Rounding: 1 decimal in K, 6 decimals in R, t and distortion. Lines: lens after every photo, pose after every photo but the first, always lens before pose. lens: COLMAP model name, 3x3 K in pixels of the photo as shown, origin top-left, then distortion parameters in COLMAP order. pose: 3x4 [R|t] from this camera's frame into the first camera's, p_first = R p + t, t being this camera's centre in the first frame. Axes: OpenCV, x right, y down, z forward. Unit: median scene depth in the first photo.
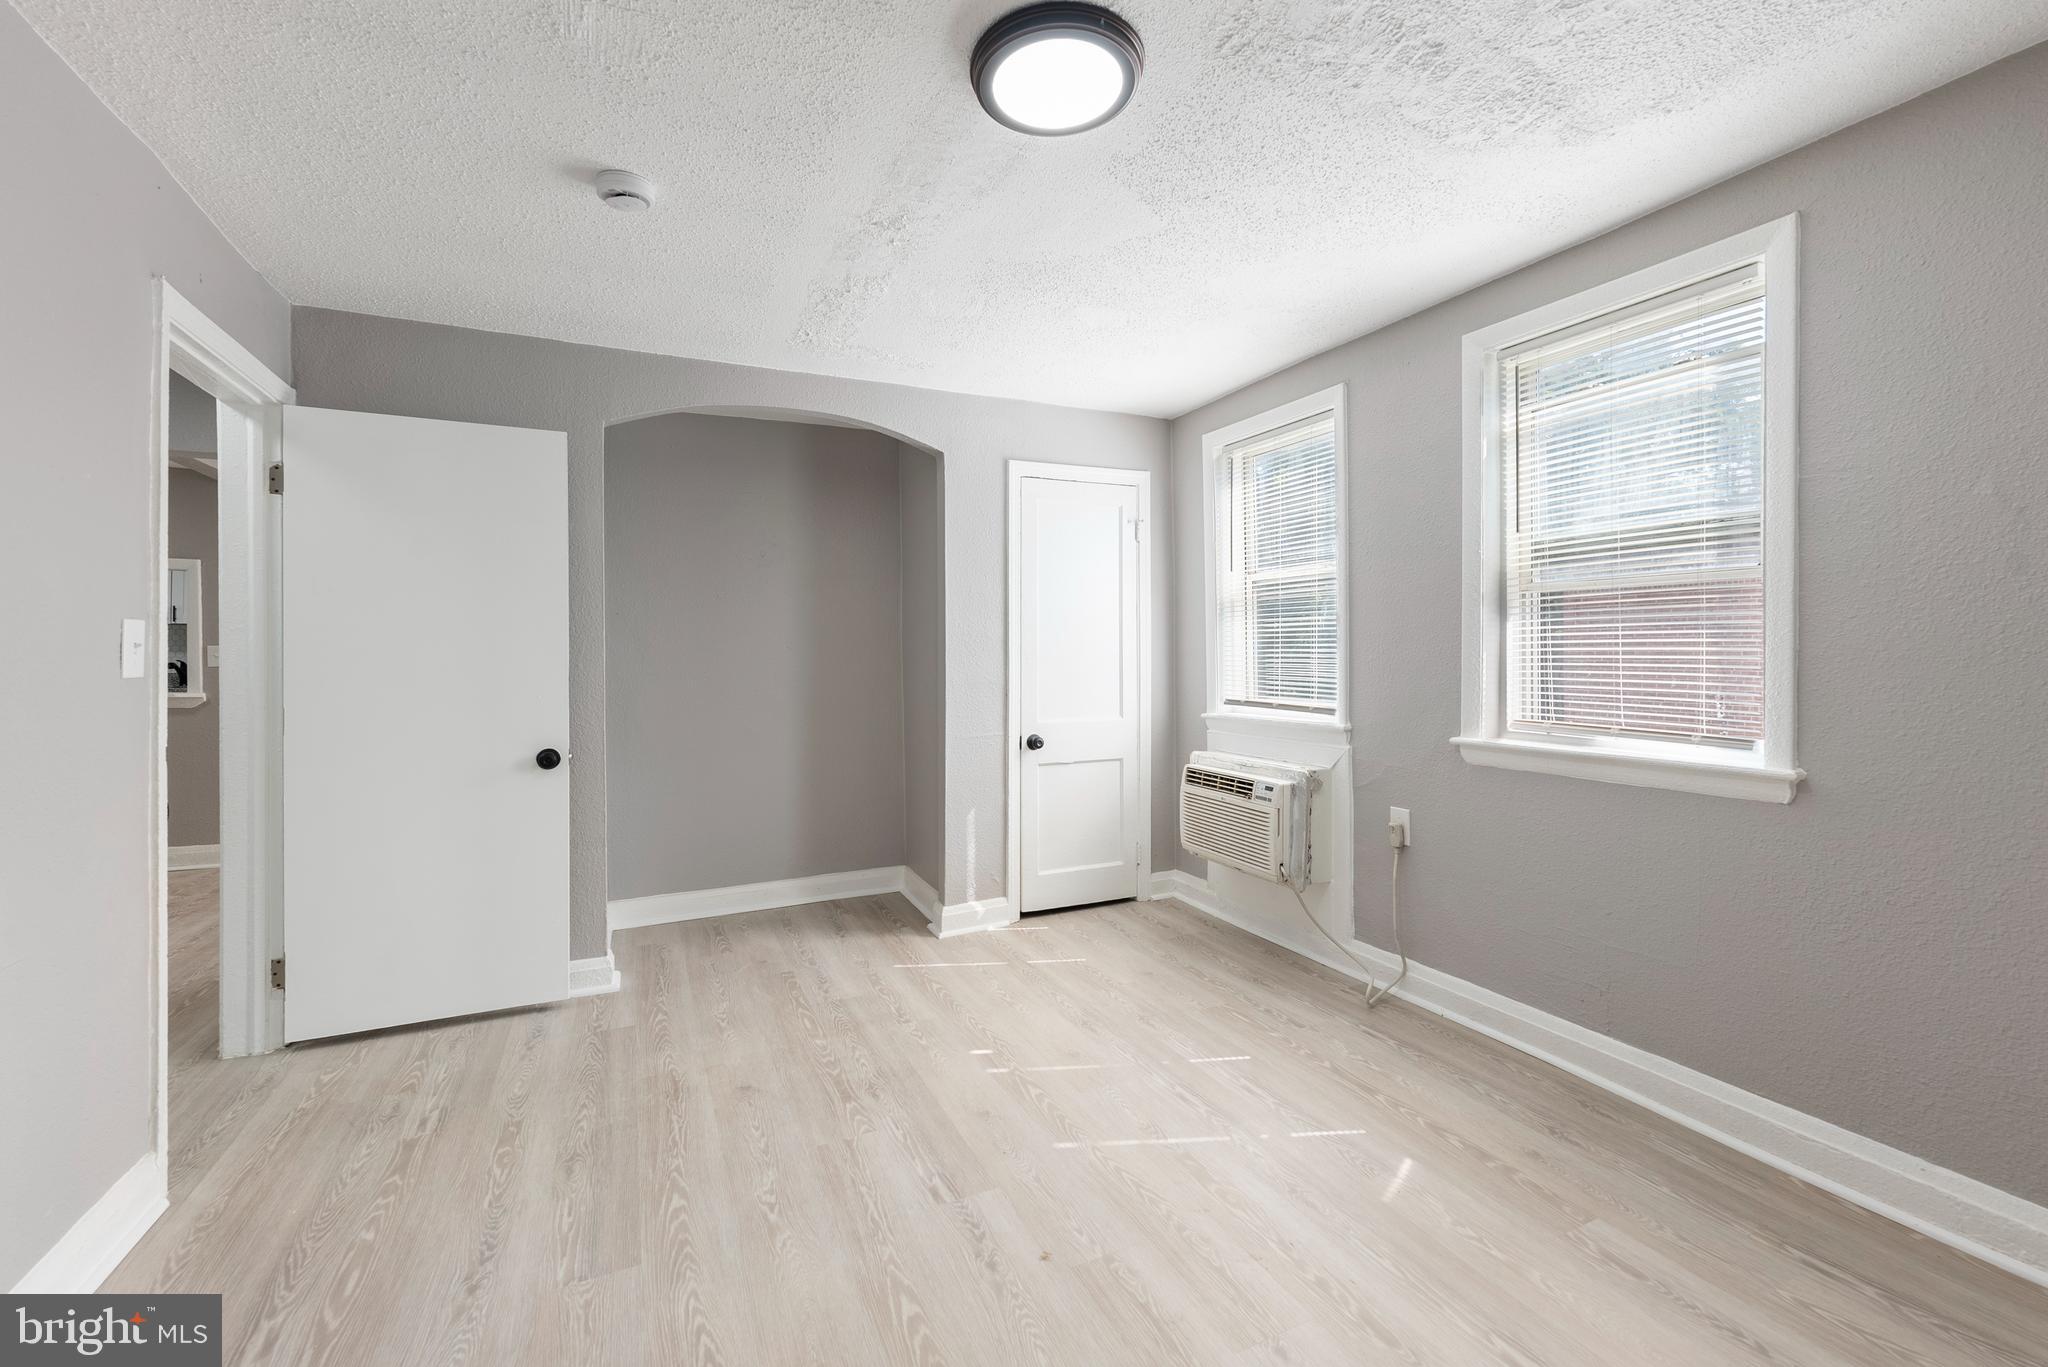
lens RADIAL K [[859.4, 0, 1024.3], [0, 859.4, 656.9], [0, 0, 1]] dist [-0.003994, -0.000492]
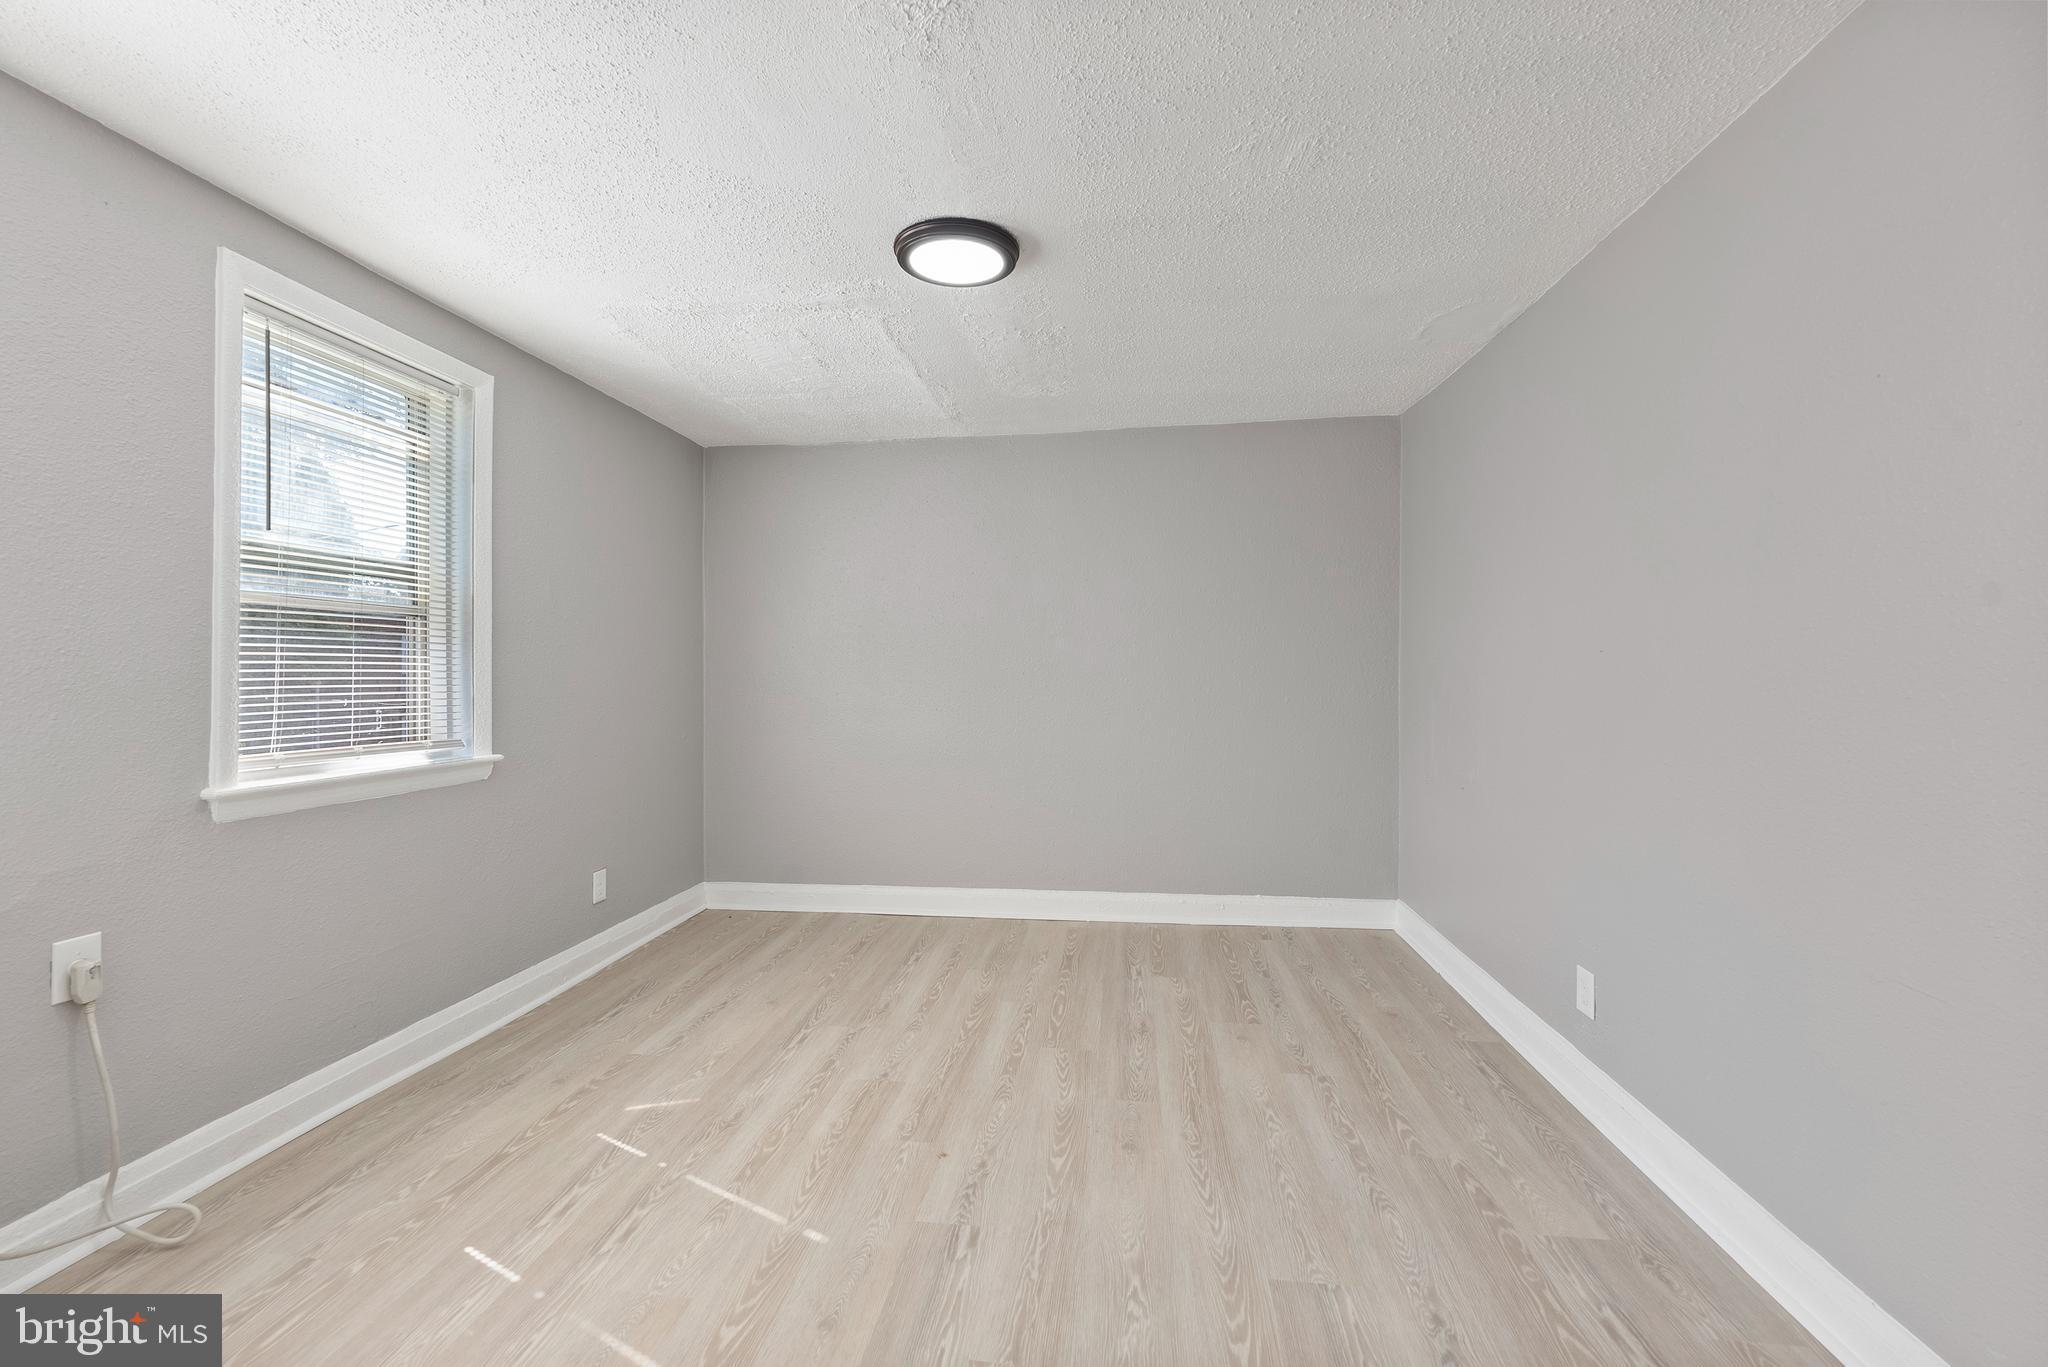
lens RADIAL K [[859.4, 0, 1024.3], [0, 859.4, 656.9], [0, 0, 1]] dist [-0.003994, -0.000492]
pose [[-0.850883, 0.018745, 0.525021, -0.652533], [0.010603, 0.999772, -0.018511, 0.002042], [-0.525248, -0.010184, -0.850888, 1.761318]]
